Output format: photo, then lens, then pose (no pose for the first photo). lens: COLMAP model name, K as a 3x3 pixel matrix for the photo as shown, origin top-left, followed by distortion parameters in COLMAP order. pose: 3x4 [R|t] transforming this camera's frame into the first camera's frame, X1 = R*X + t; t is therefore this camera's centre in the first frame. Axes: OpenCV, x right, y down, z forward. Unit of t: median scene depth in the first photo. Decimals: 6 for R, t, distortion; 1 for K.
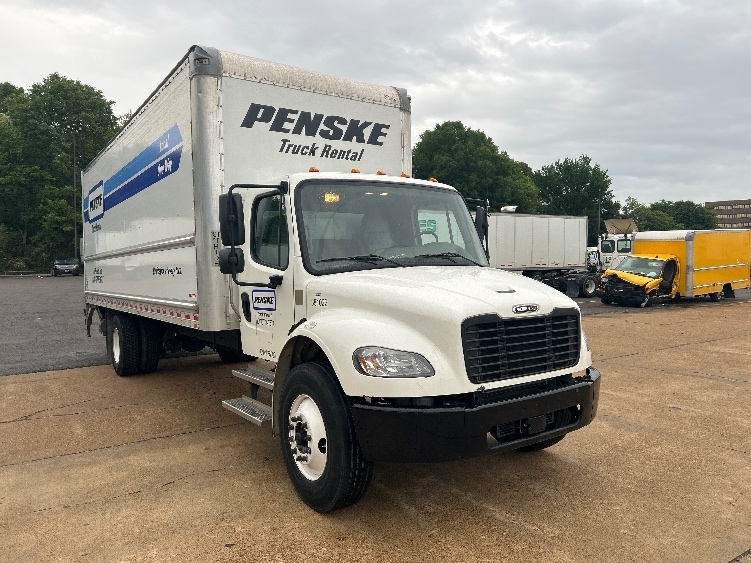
lens RADIAL K [[562.2, 0, 375.3], [0, 562.2, 301.5], [0, 0, 1]] dist [0.041545, 0.000359]
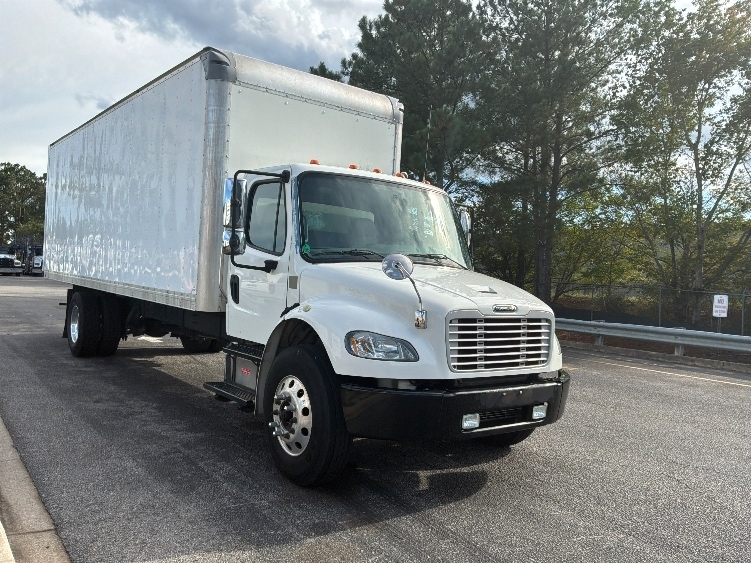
lens RADIAL K [[621.0, 0, 390.4], [0, 621.0, 279.5], [0, 0, 1]] dist [0.060338, 0.000166]
pose [[0.994251, 0.080464, 0.070637, -0.039026], [-0.077541, 0.996053, -0.043198, 0.024085], [-0.073834, 0.037472, 0.996566, -0.172120]]
